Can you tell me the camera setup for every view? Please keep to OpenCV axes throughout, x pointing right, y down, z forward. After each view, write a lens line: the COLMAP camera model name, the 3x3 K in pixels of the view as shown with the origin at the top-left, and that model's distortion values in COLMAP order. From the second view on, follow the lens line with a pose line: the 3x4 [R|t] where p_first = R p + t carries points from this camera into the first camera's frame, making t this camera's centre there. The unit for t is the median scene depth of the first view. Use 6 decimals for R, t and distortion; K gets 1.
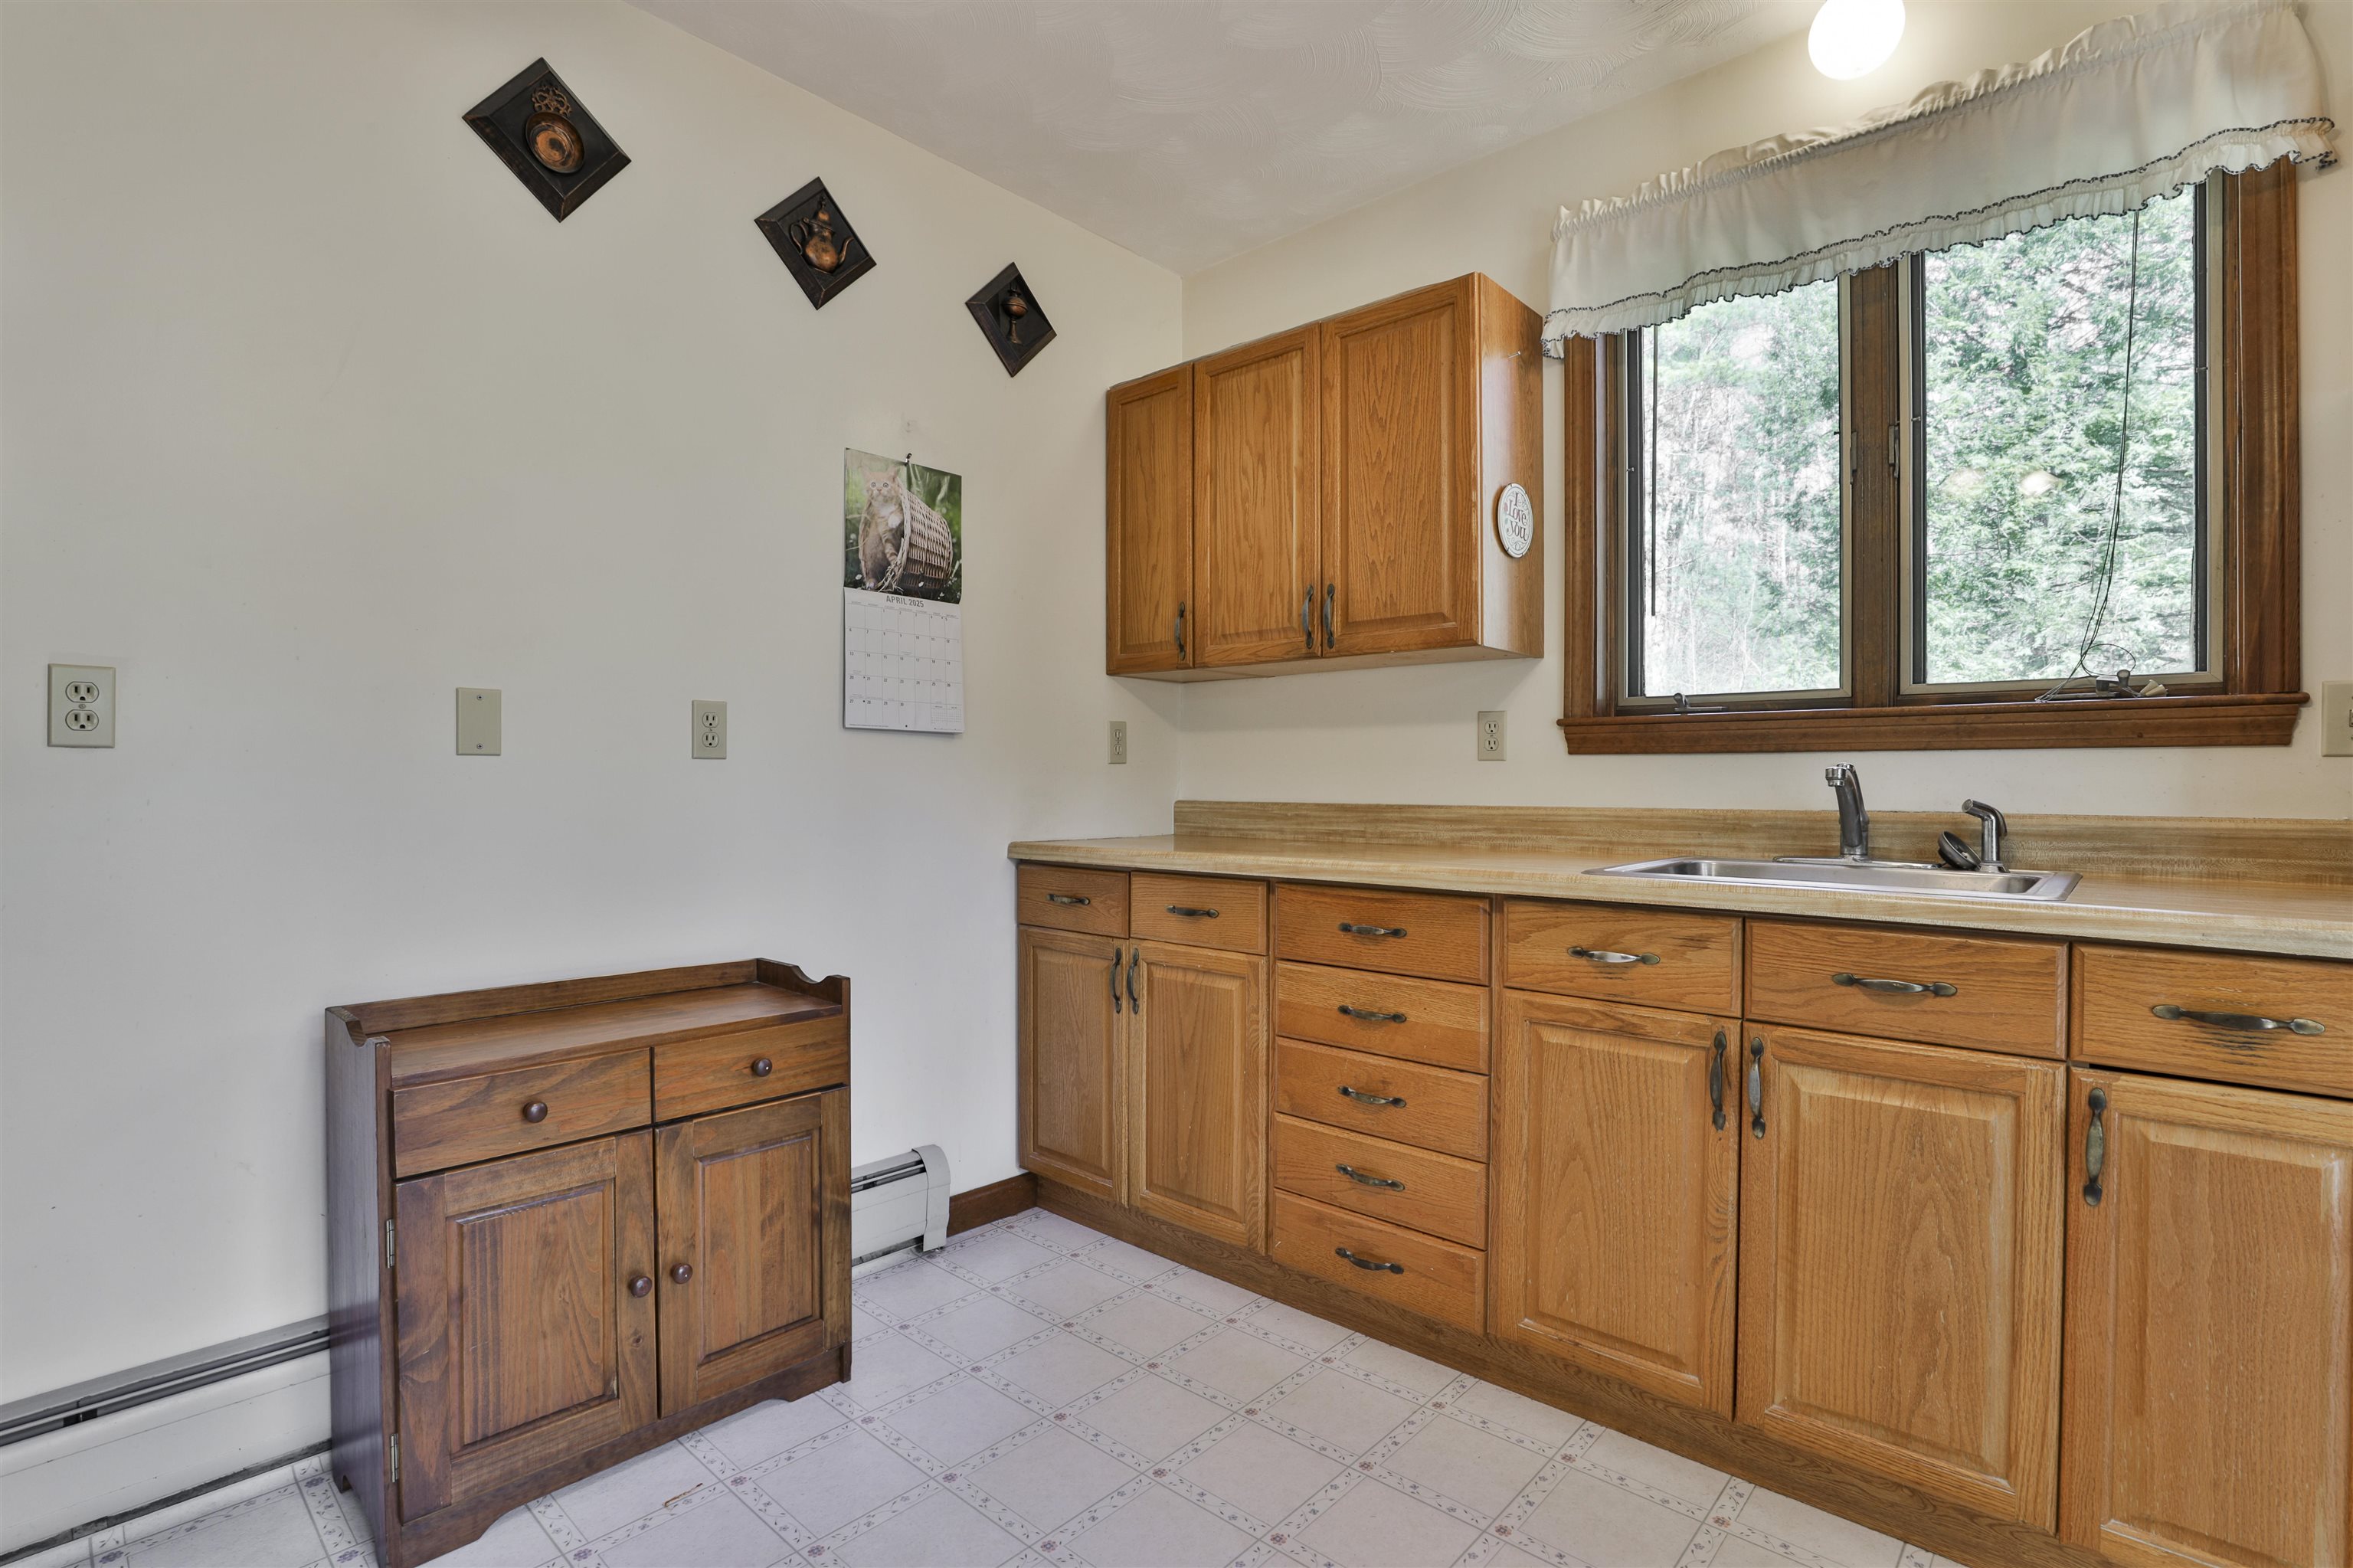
lens RADIAL K [[1108.4, 0, 1166.7], [0, 1108.4, 785.0], [0, 0, 1]] dist [-0.039526, 0.009732]
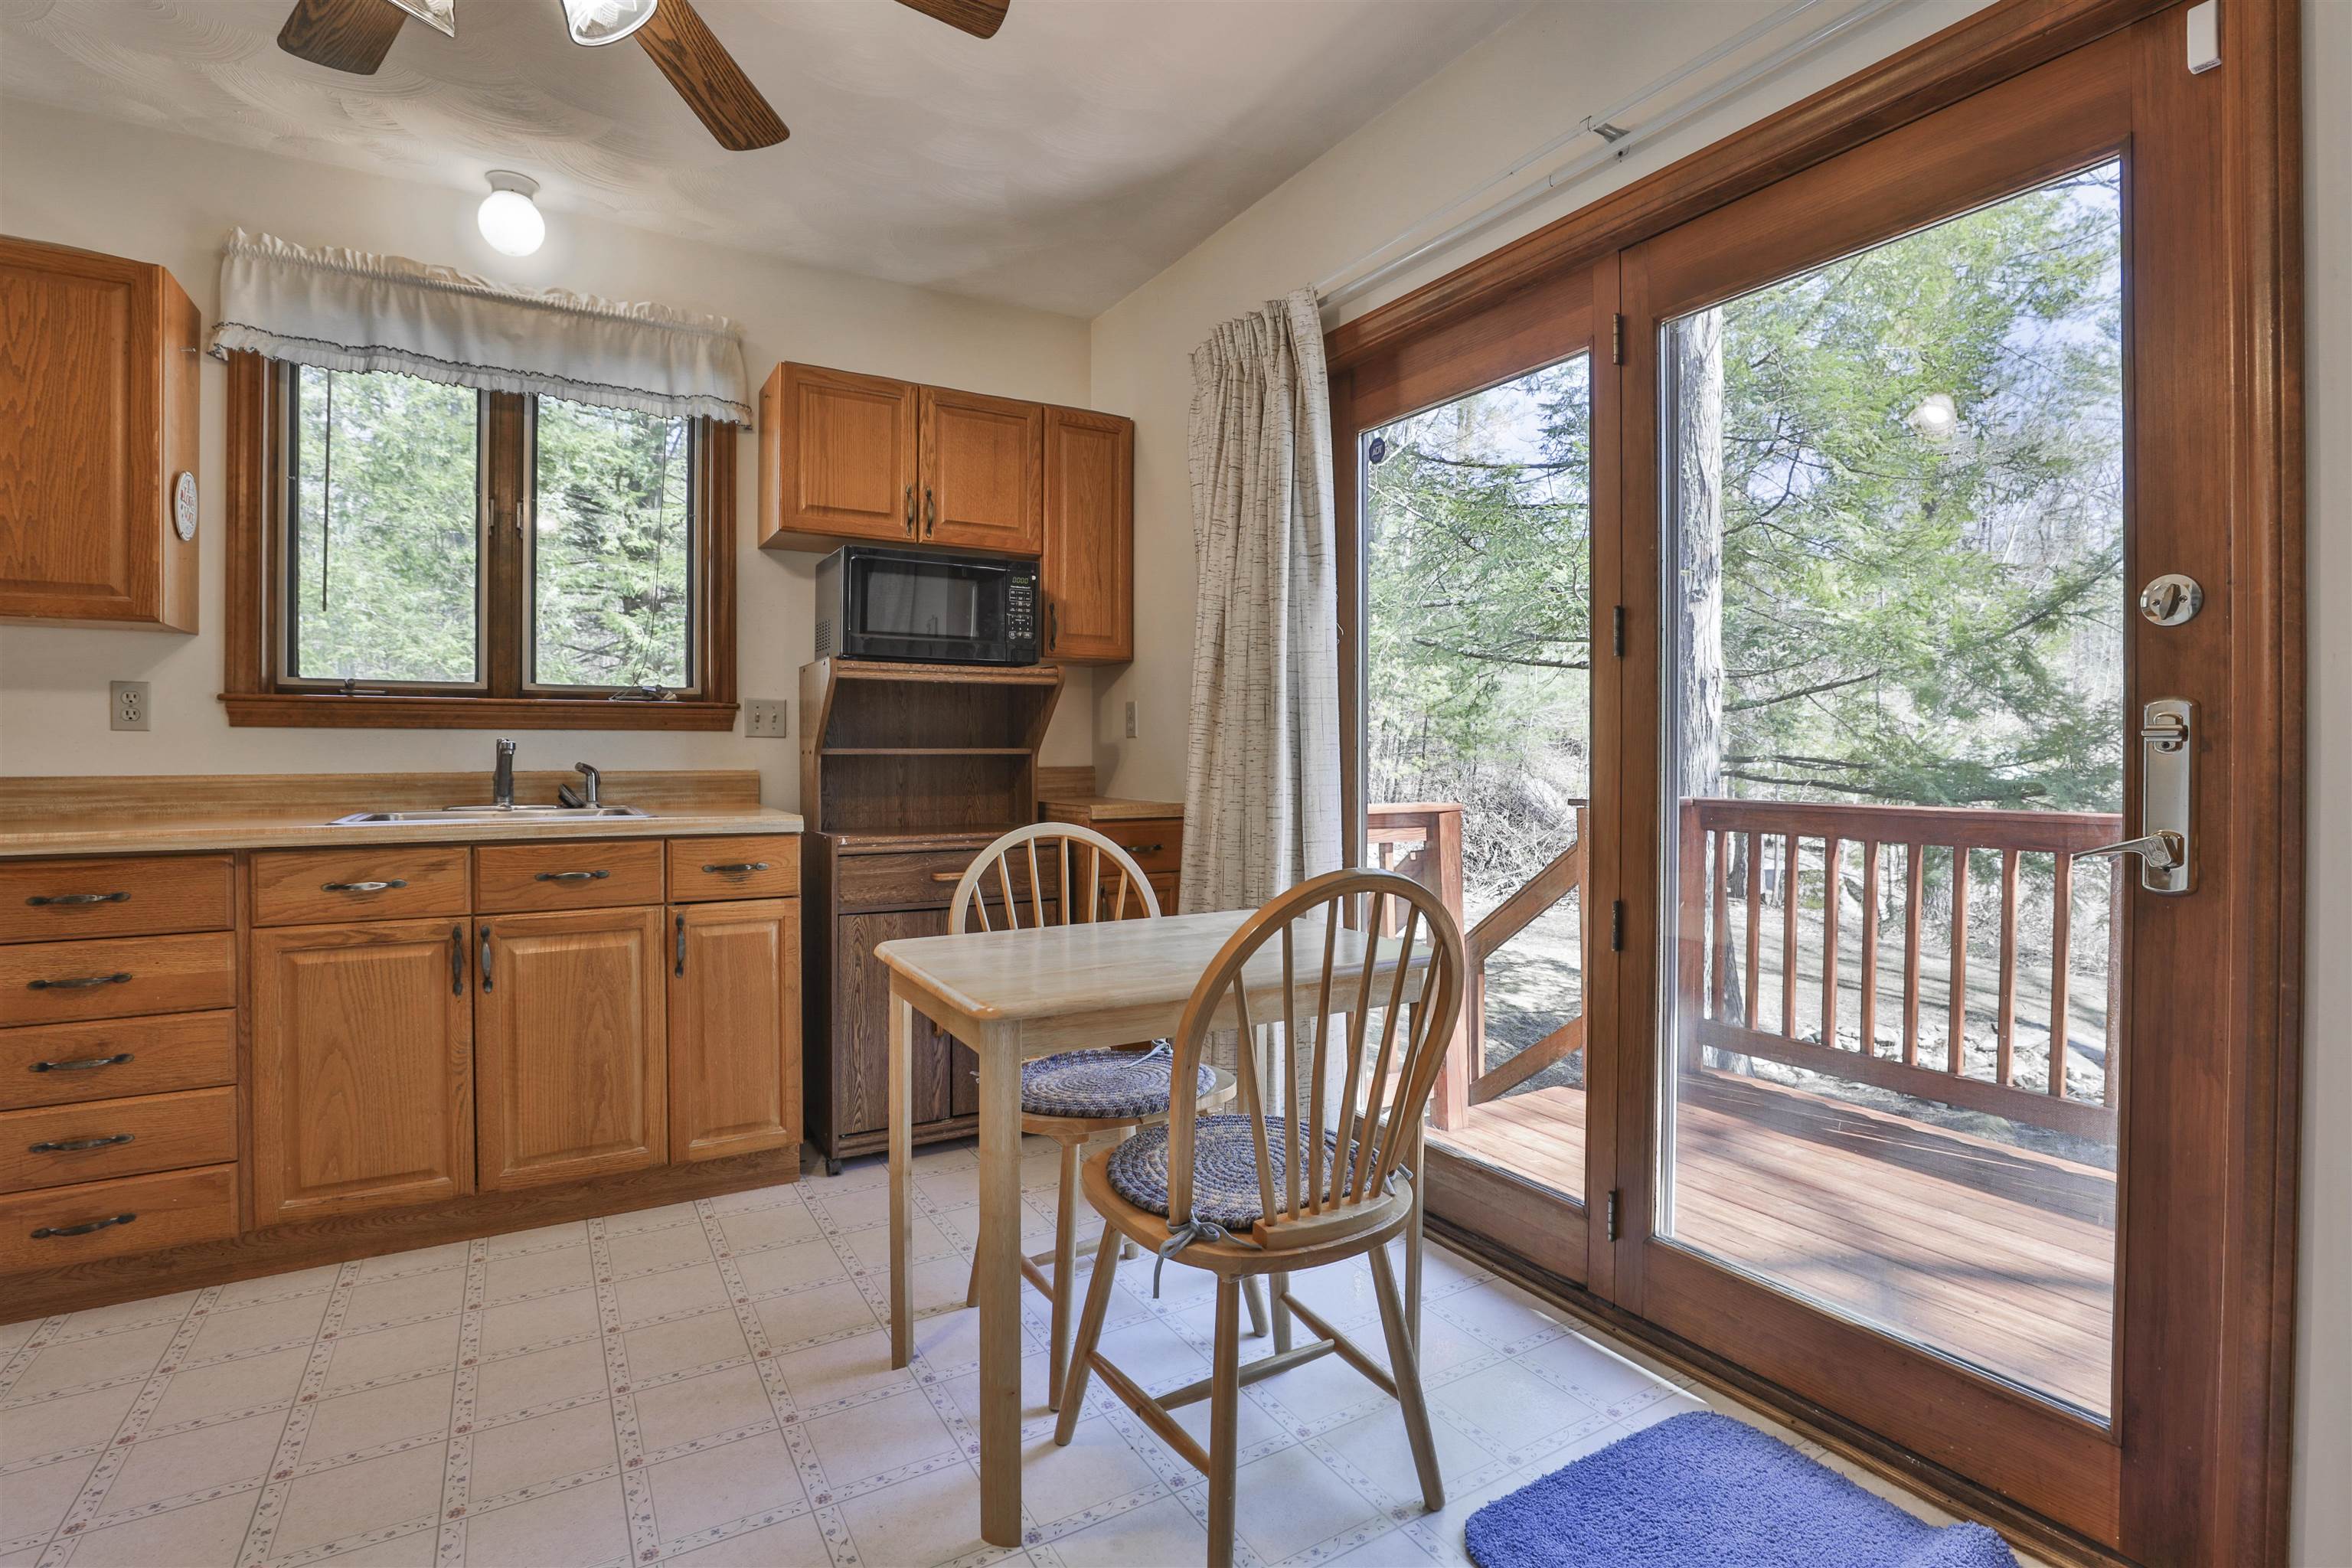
lens RADIAL K [[1107.9, 0, 1187.8], [0, 1107.9, 765.3], [0, 0, 1]] dist [-0.039526, 0.009732]
pose [[0.282666, -0.015970, 0.959085, -0.523659], [0.003449, 0.999872, 0.015633, -0.003570], [-0.959212, -0.001111, 0.282685, -0.282327]]
